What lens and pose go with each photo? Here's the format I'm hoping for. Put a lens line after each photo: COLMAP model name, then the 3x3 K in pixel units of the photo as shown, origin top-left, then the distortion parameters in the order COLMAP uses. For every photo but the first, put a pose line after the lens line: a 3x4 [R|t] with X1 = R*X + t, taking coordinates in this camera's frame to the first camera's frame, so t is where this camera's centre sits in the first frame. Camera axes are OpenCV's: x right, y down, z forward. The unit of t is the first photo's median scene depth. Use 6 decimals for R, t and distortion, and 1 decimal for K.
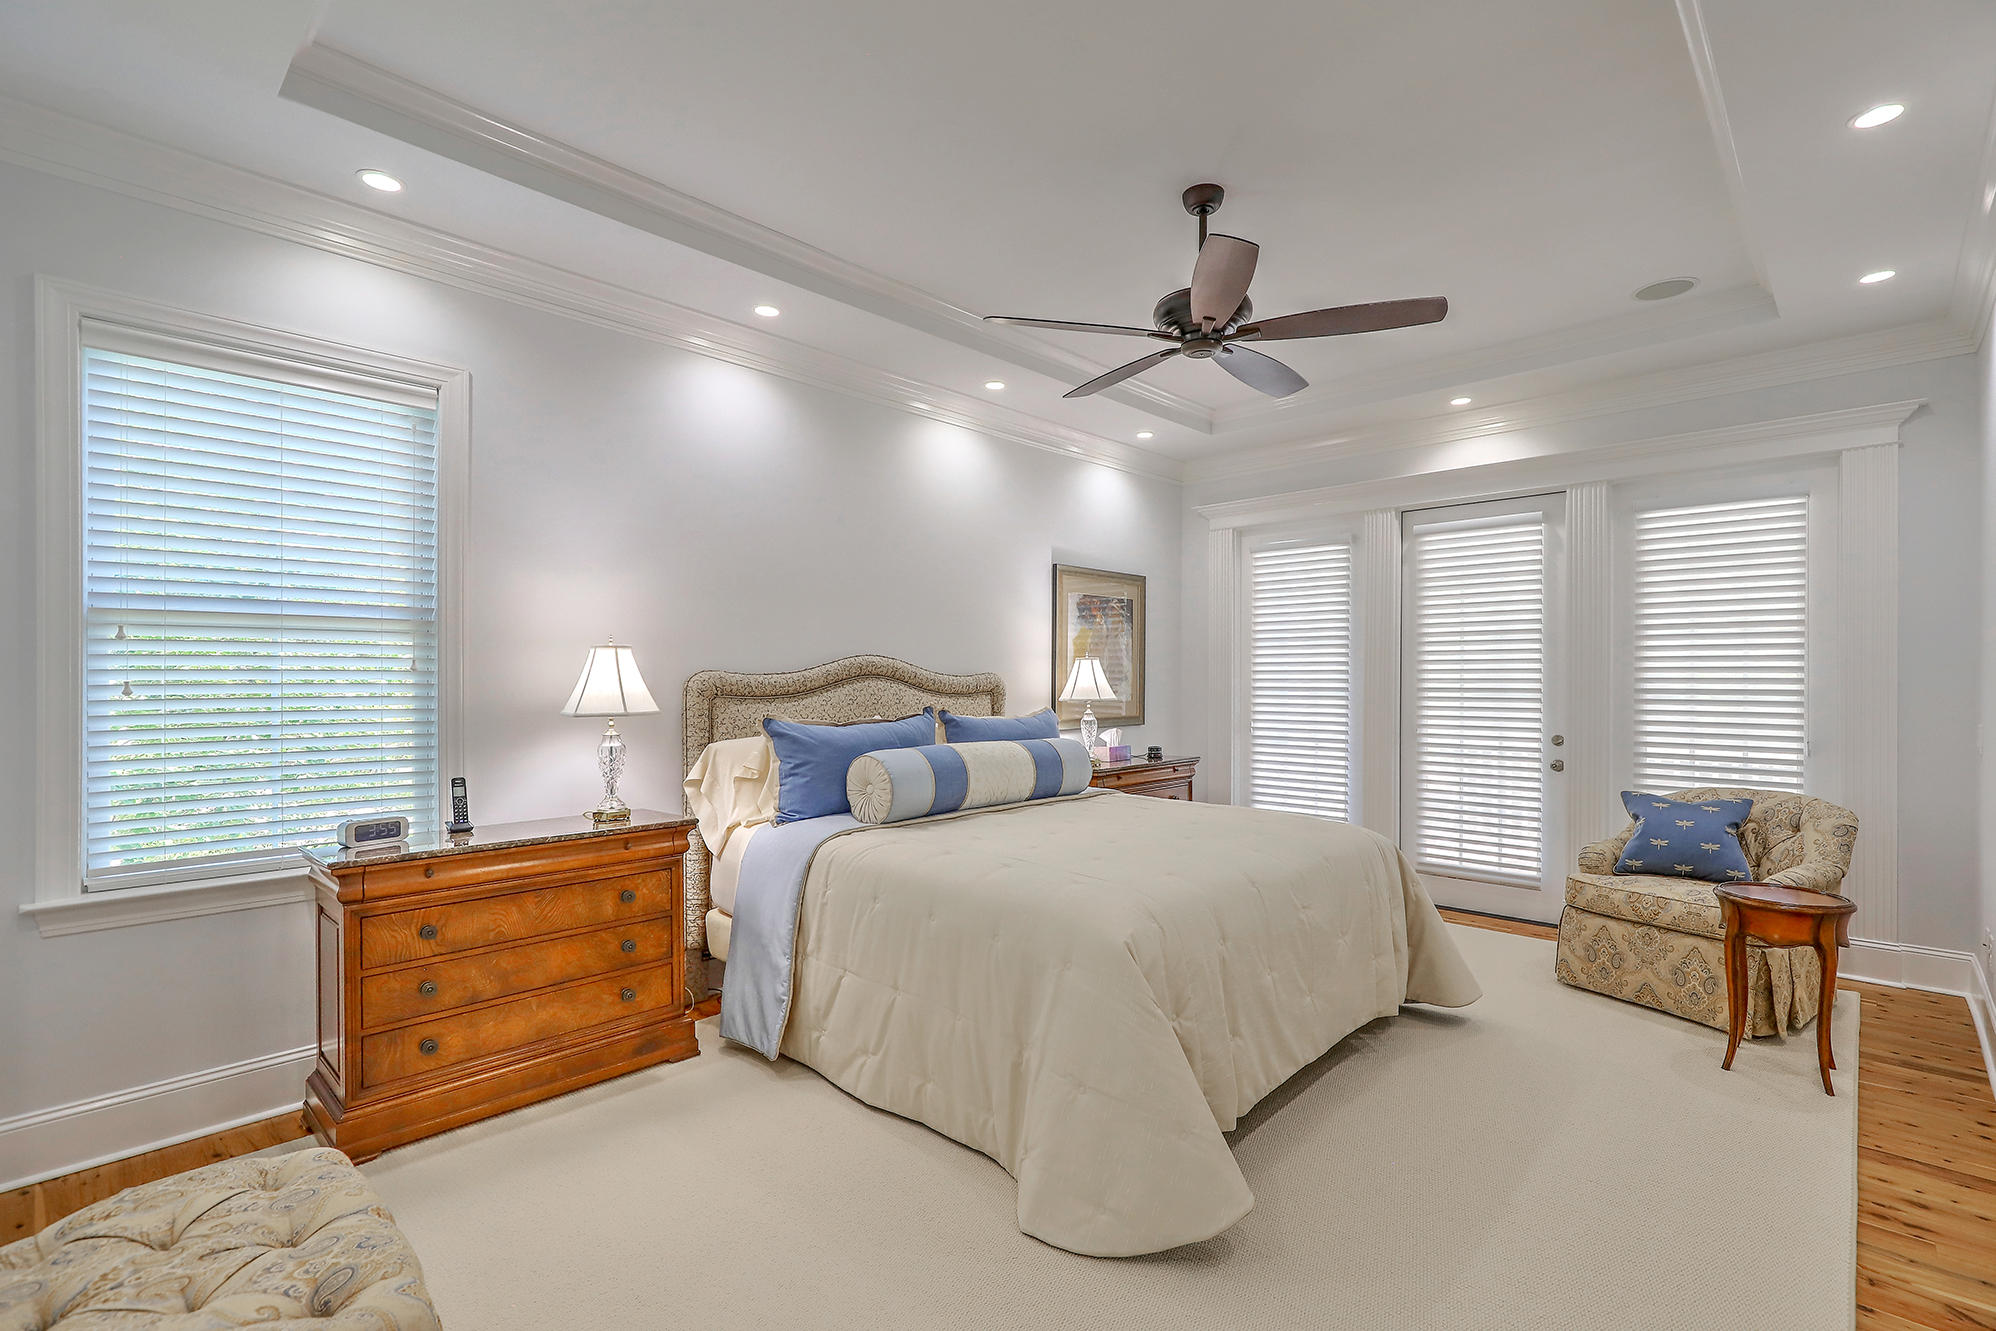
lens RADIAL K [[903.1, 0, 998.0], [0, 903.1, 665.5], [0, 0, 1]] dist [-0.001438, -0.000277]
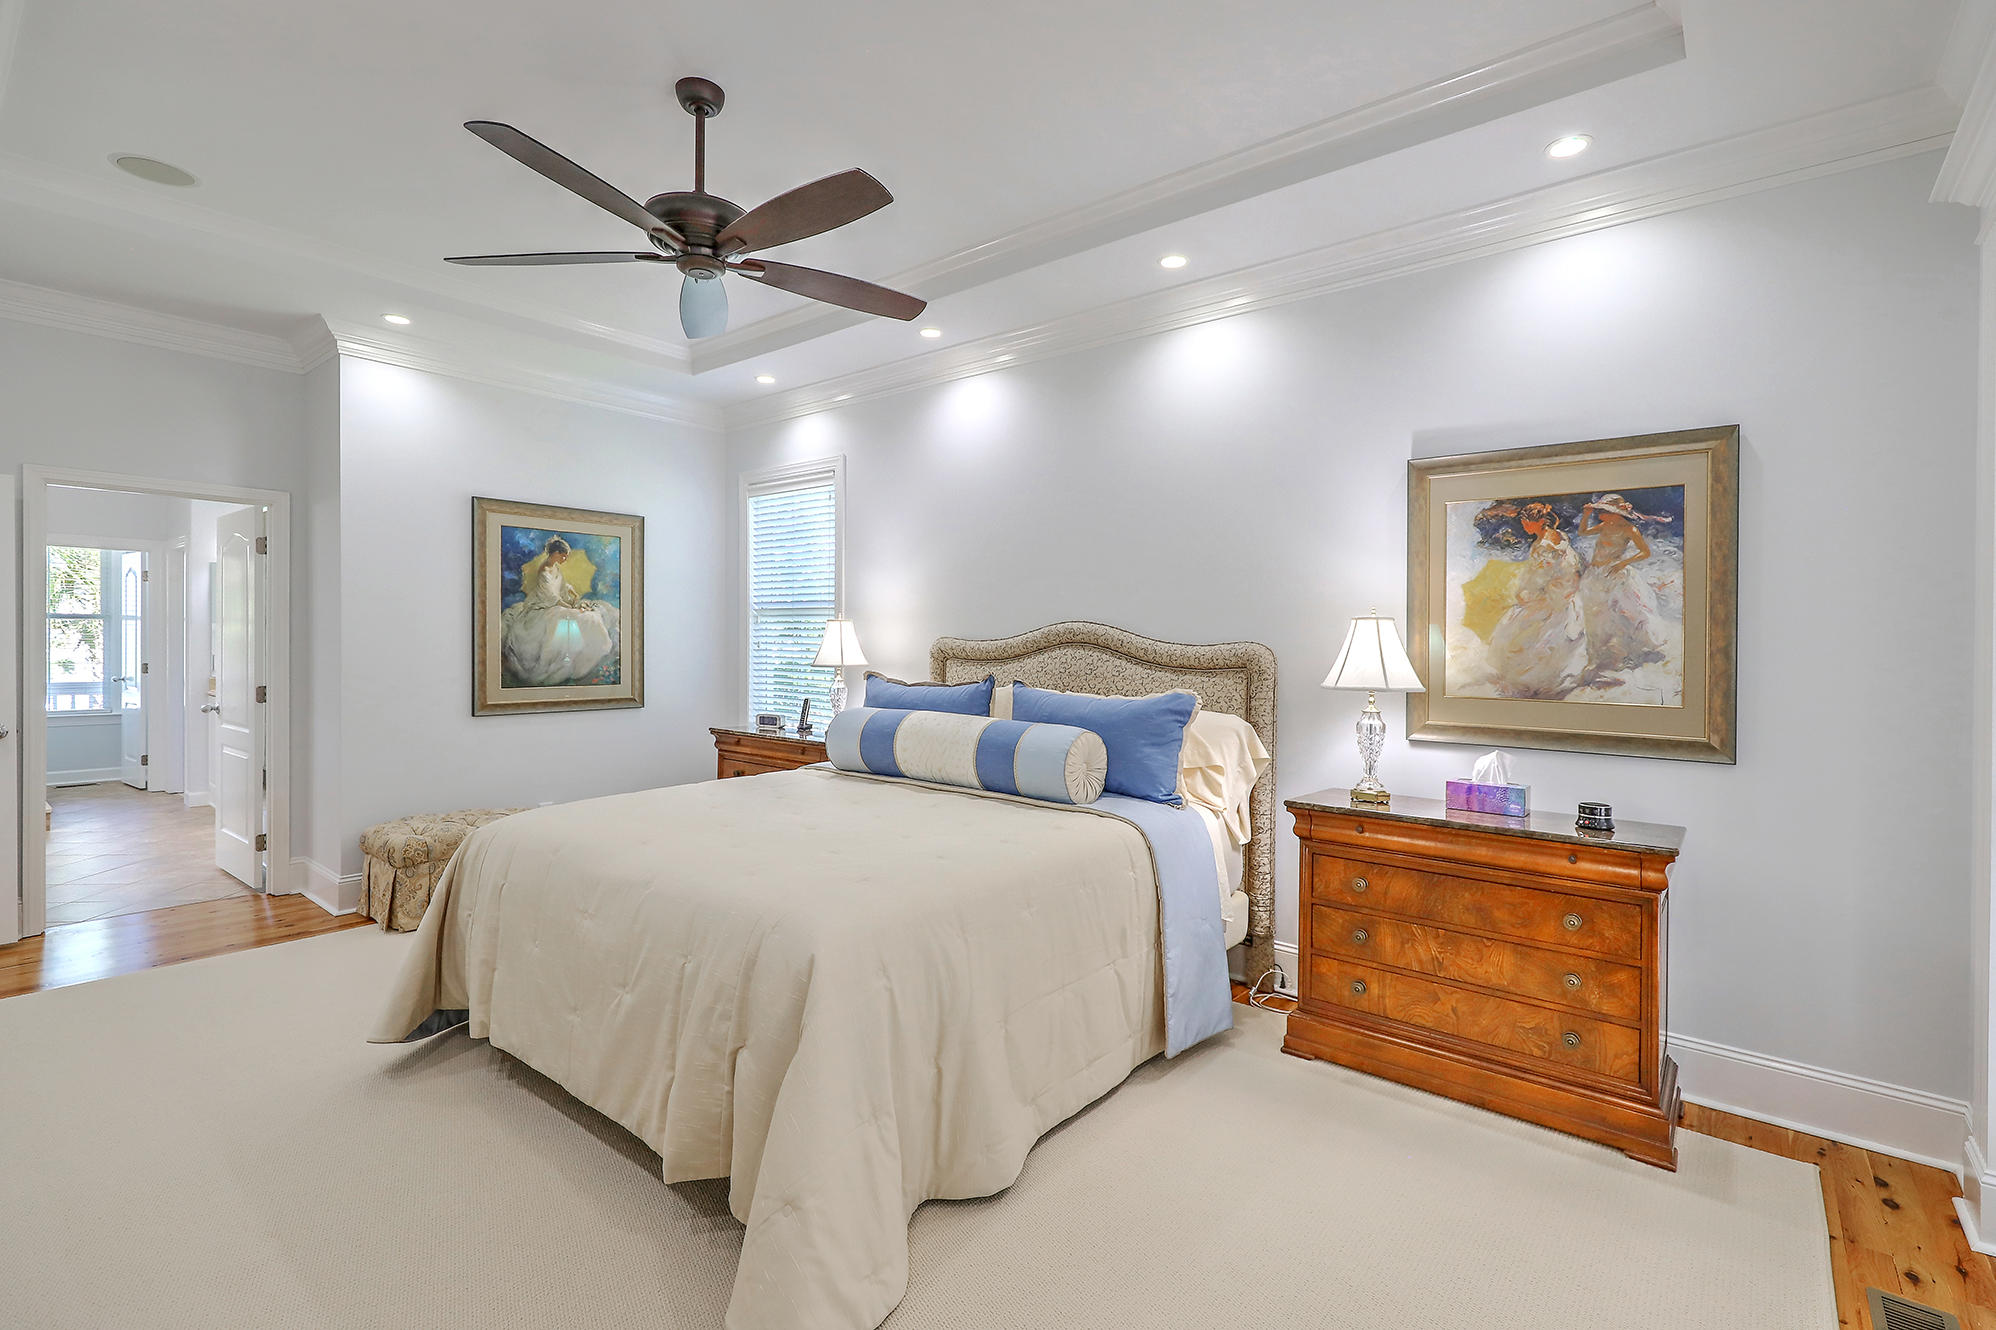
lens RADIAL K [[921.6, 0, 993.5], [0, 921.6, 646.0], [0, 0, 1]] dist [0.002043, 0.000274]
pose [[0.065680, 0.002787, -0.997837, 0.625392], [-0.005643, 0.999981, 0.002422, 0.009220], [0.997825, 0.005472, 0.065694, 0.660090]]
